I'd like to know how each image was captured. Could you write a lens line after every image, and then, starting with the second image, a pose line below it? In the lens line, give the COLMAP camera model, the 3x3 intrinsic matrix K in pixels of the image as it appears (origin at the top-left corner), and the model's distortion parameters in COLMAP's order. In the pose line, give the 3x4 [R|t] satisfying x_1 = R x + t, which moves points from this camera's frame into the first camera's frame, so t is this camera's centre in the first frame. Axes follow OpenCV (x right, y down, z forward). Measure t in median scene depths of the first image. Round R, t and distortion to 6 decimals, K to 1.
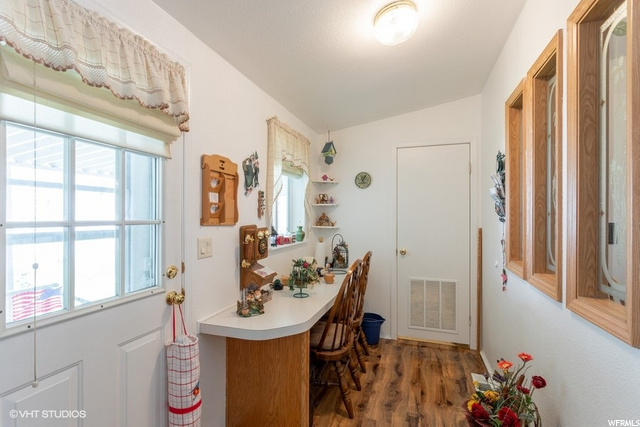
lens RADIAL K [[305.8, 0, 314.8], [0, 305.8, 216.6], [0, 0, 1]] dist [-0.001322, 0.000062]
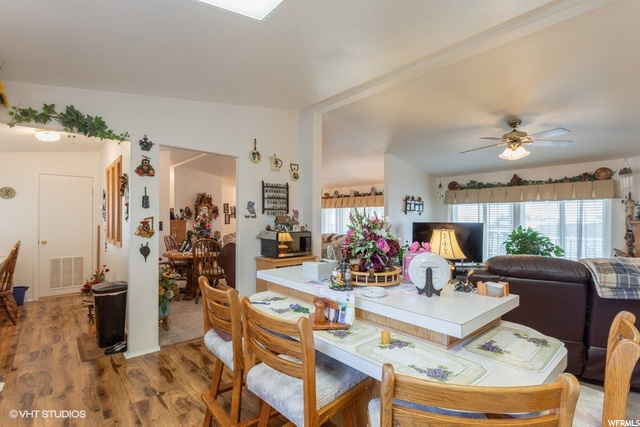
lens RADIAL K [[305.8, 0, 314.8], [0, 305.8, 216.6], [0, 0, 1]] dist [-0.001322, 0.000062]
pose [[0.499459, 0.008071, 0.866300, -0.377021], [0.001475, 0.999947, -0.010167, 0.007155], [-0.866336, 0.006355, 0.499420, -0.982487]]
